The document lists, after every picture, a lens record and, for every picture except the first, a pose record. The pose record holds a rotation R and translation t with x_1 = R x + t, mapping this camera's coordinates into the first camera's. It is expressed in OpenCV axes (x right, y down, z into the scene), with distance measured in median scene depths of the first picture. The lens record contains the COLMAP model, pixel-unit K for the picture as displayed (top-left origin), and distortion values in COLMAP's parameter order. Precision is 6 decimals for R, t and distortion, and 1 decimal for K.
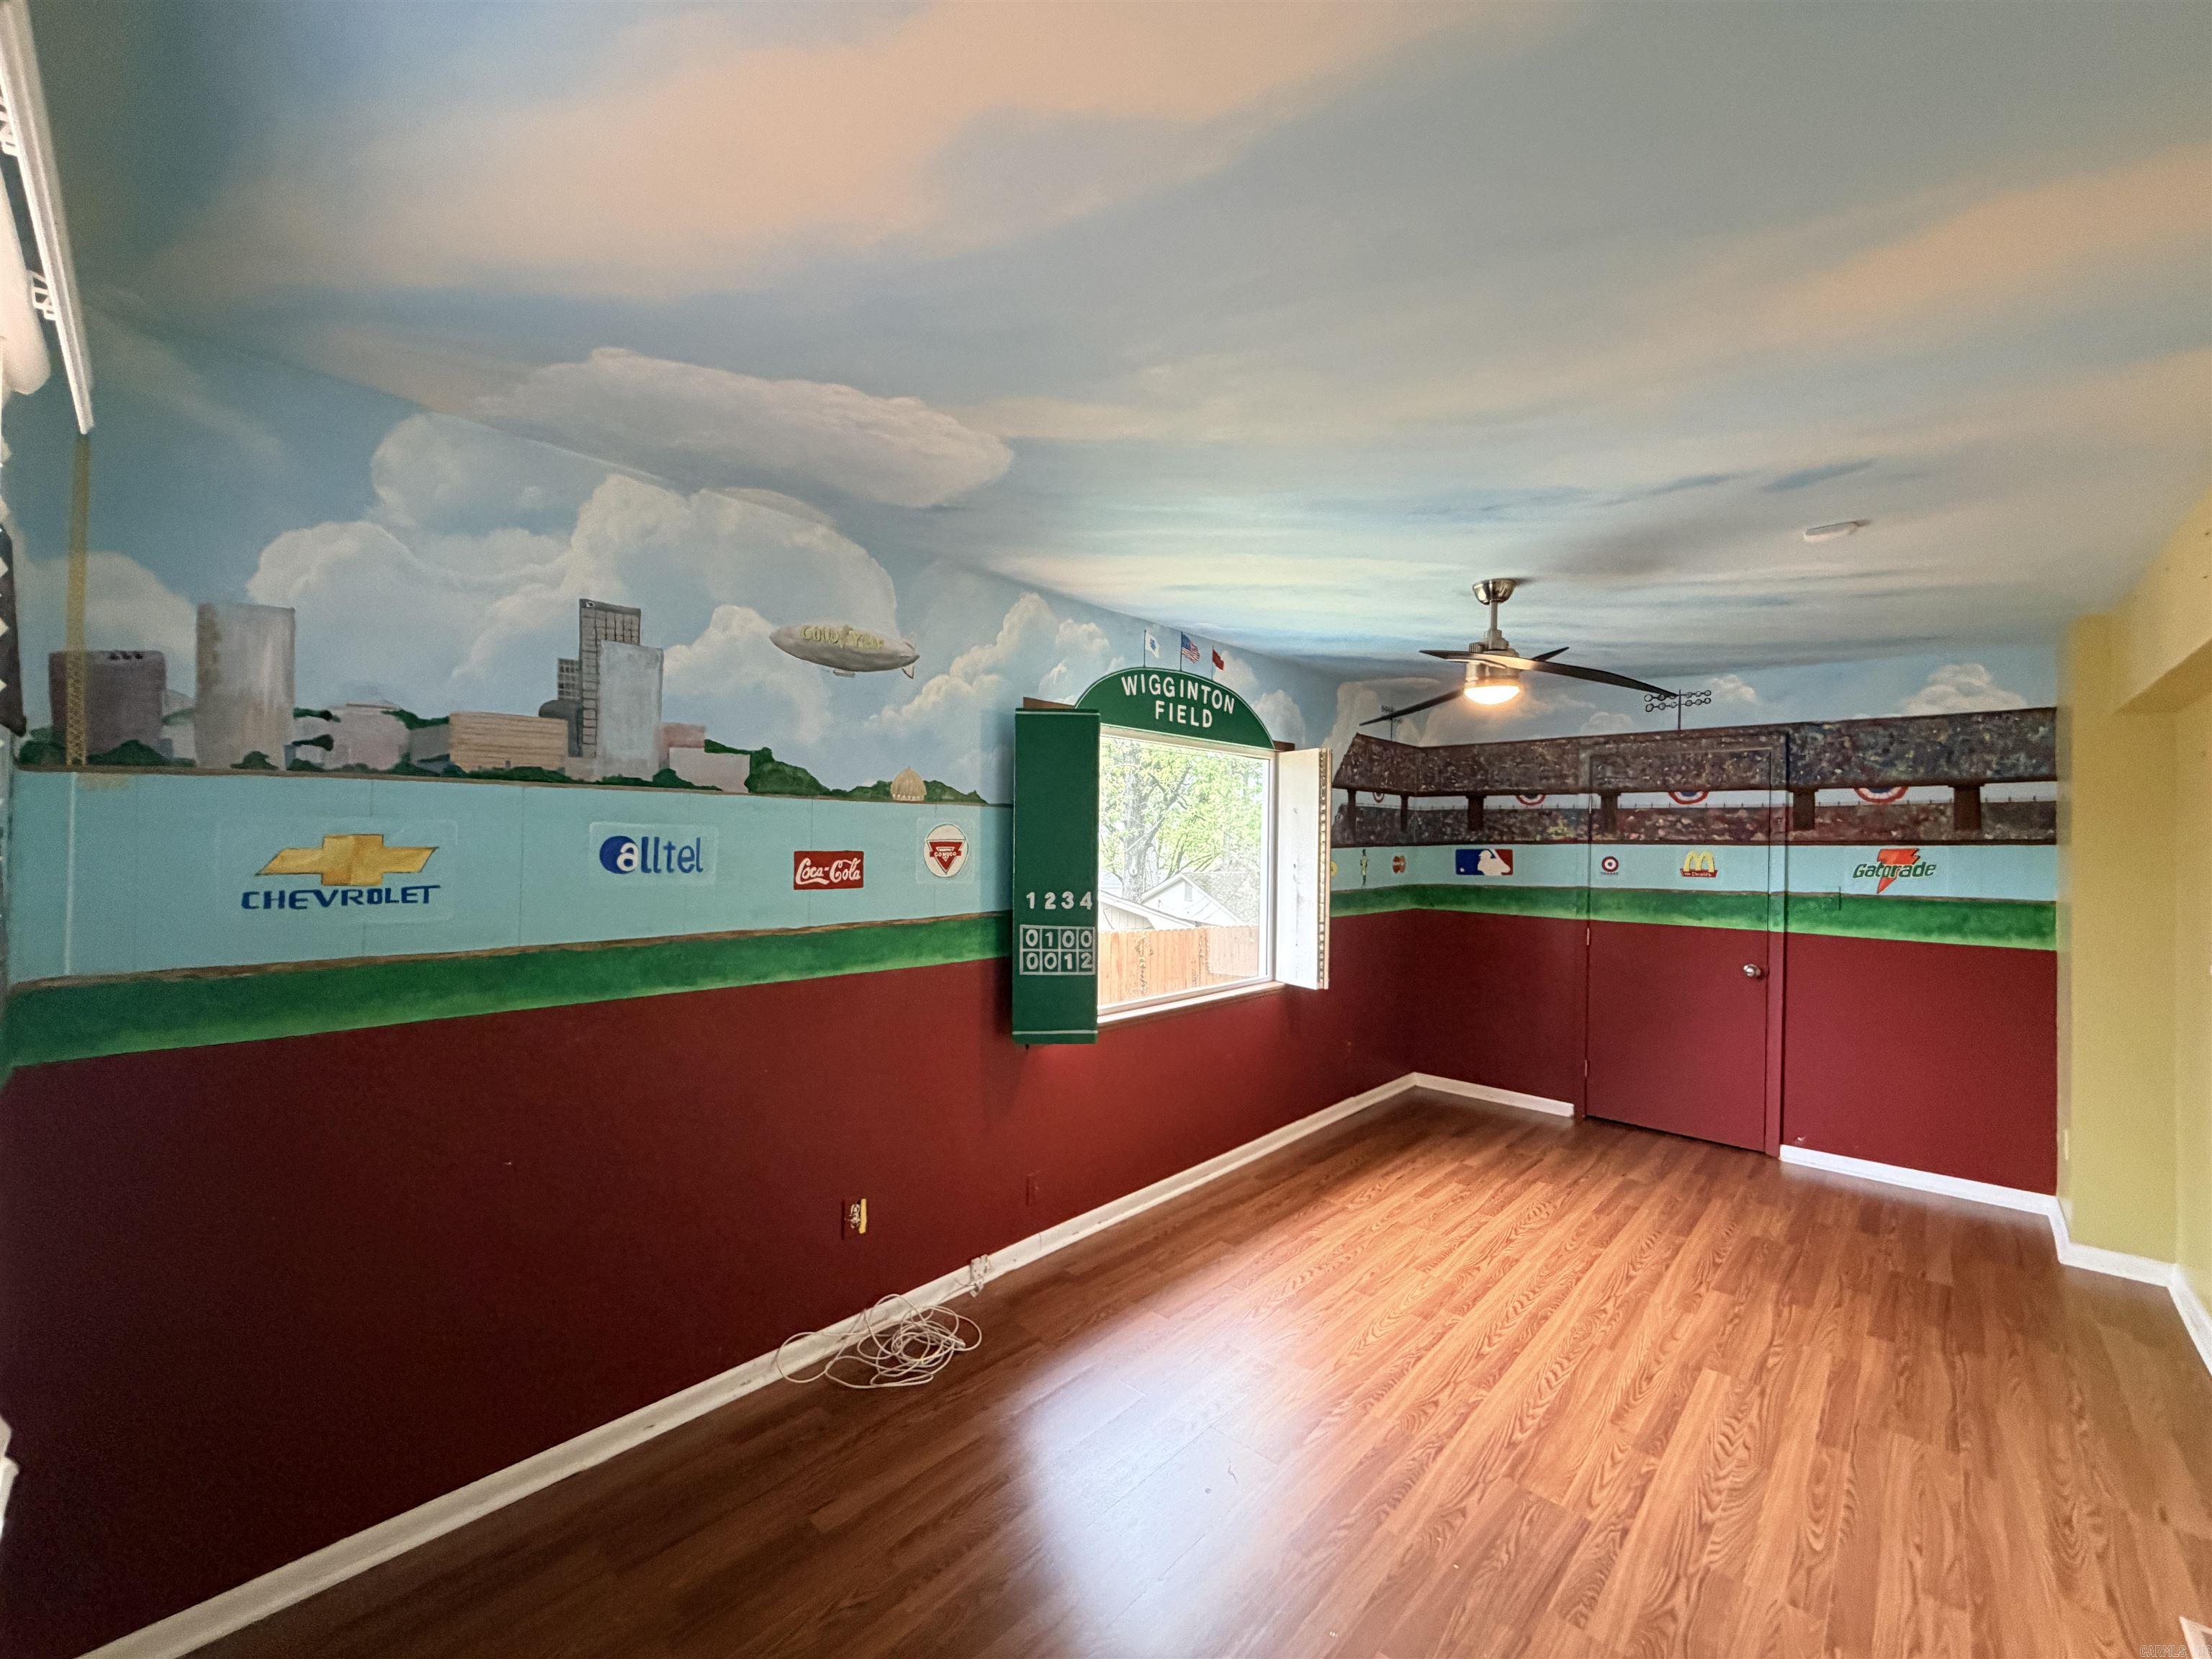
lens RADIAL K [[886.2, 0, 1108.3], [0, 886.2, 833.6], [0, 0, 1]] dist [0.001703, -0.000995]
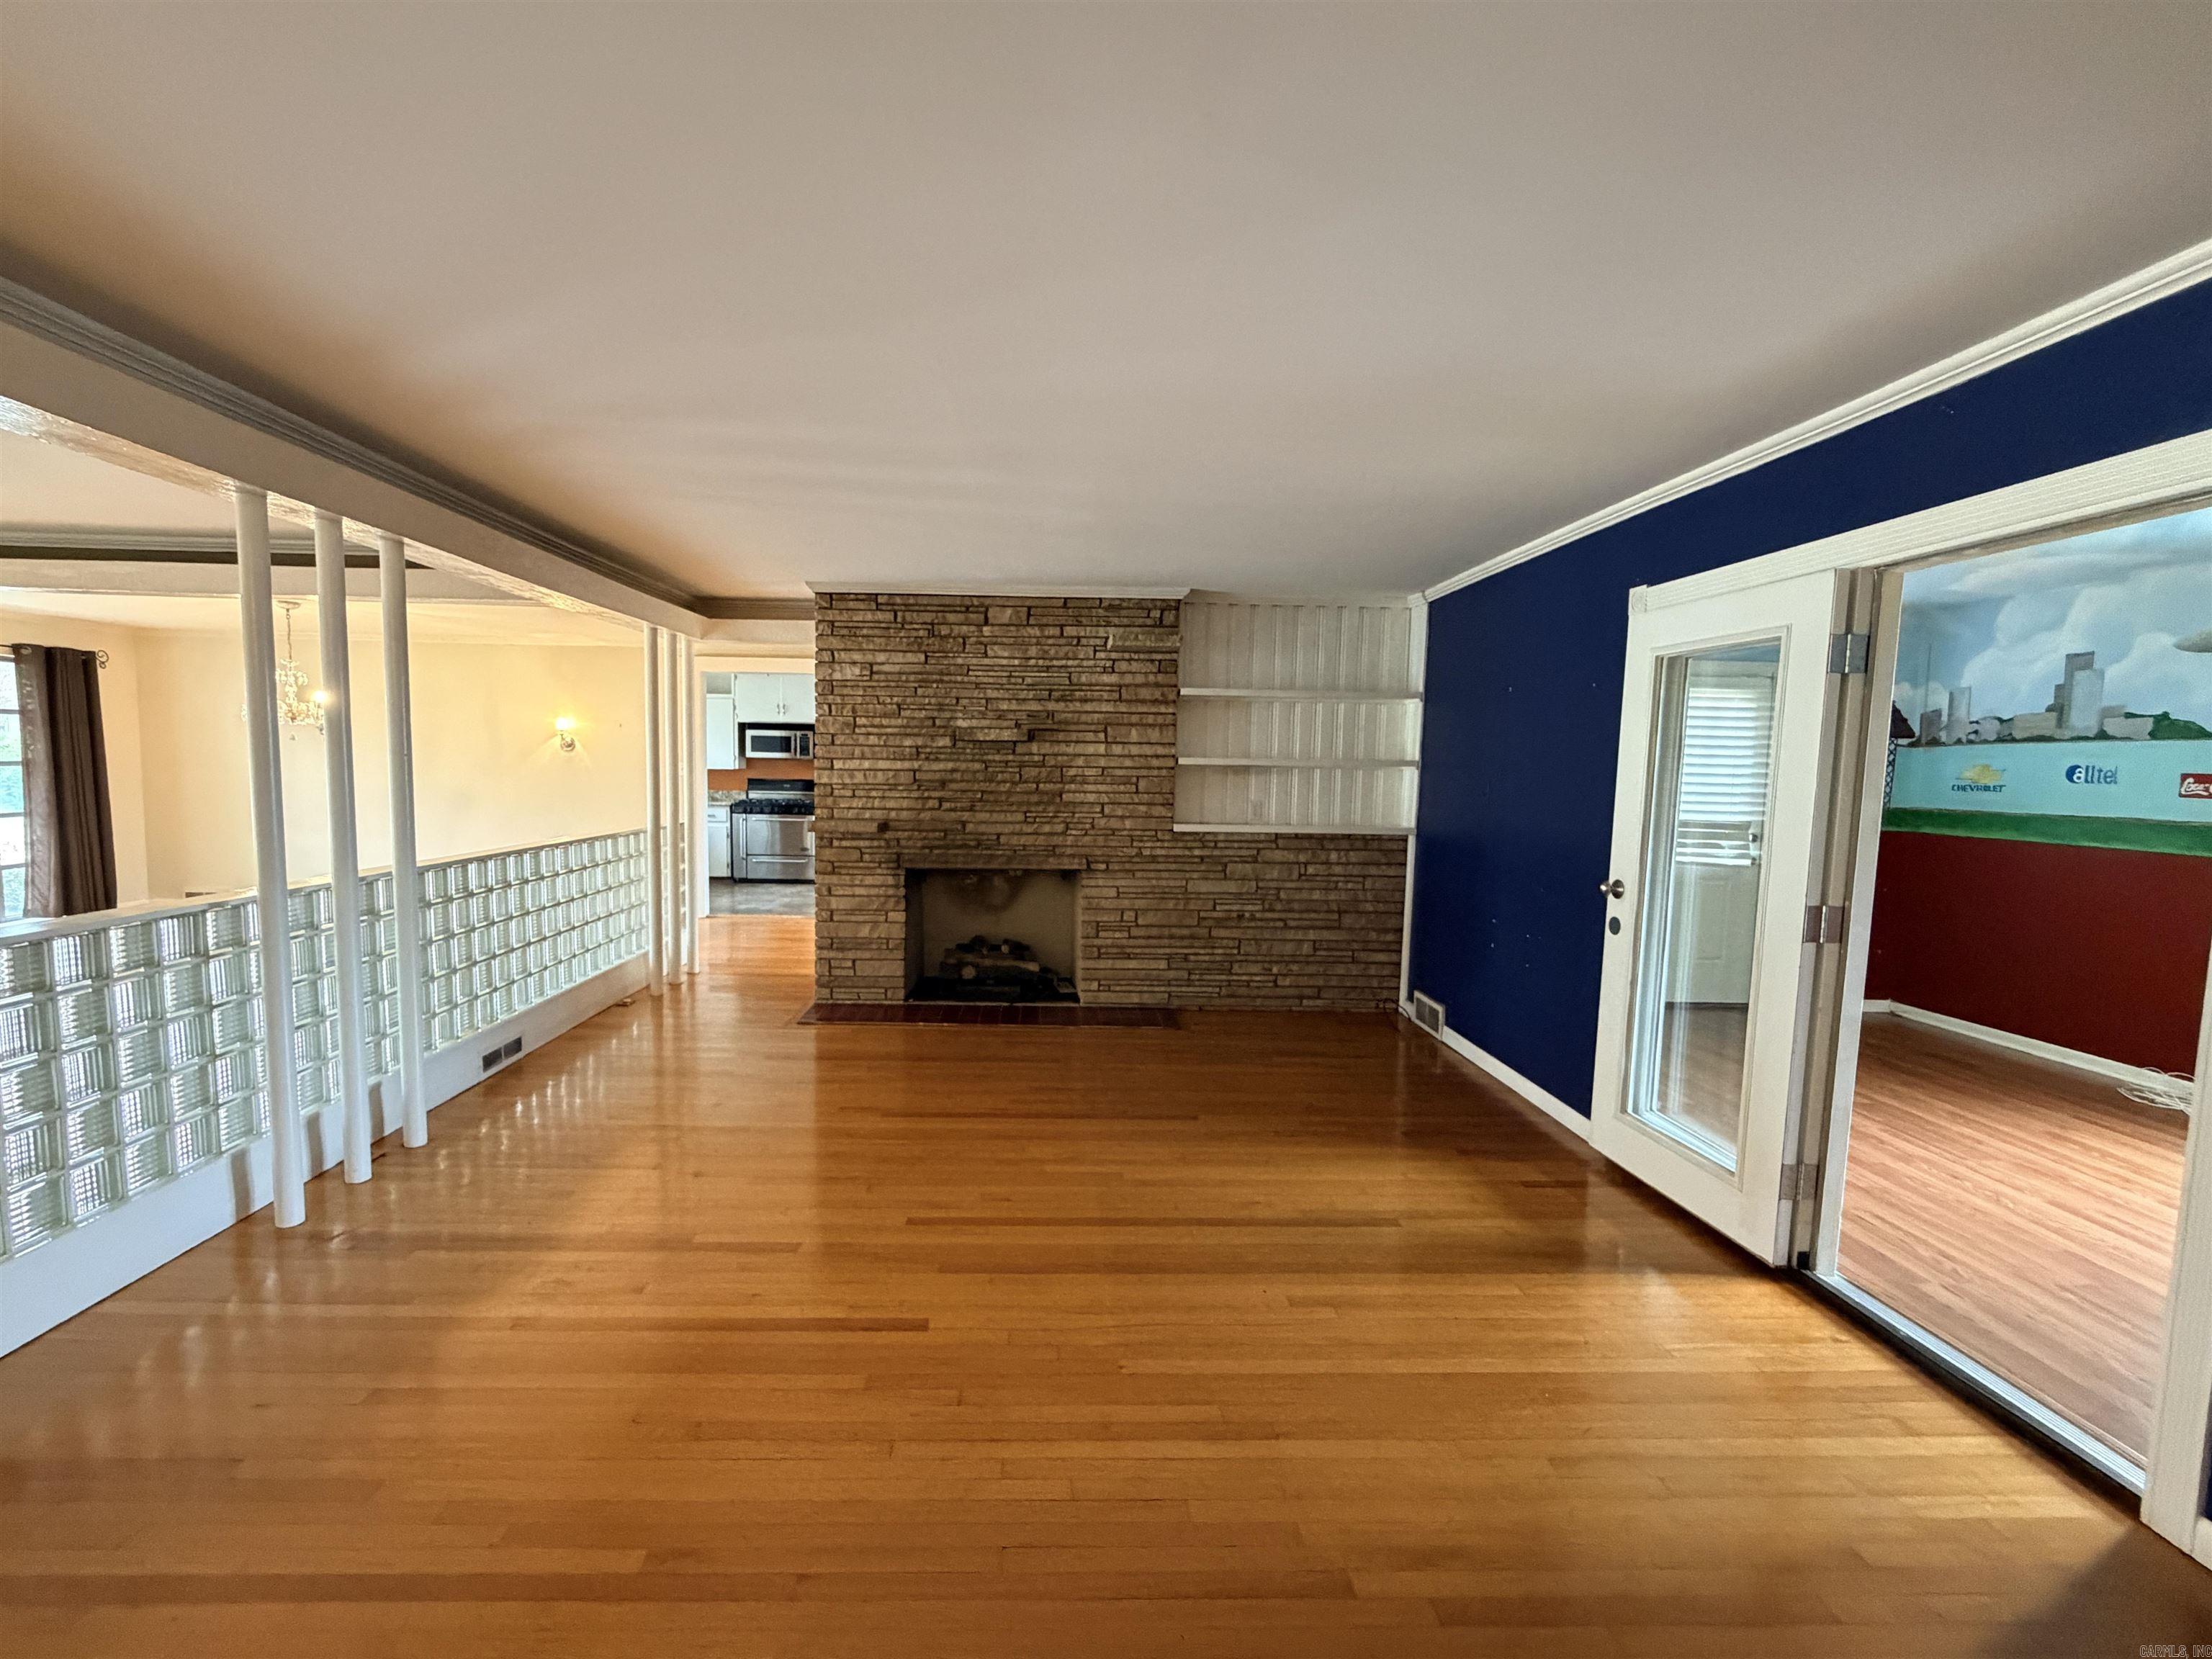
lens RADIAL K [[886.2, 0, 1105.5], [0, 886.2, 844.3], [0, 0, 1]] dist [0.001703, -0.000995]
pose [[-0.708461, 0.038473, -0.704701, 2.626177], [-0.021889, 0.996835, 0.076427, 0.082068], [0.705411, 0.069571, -0.705376, 0.917448]]
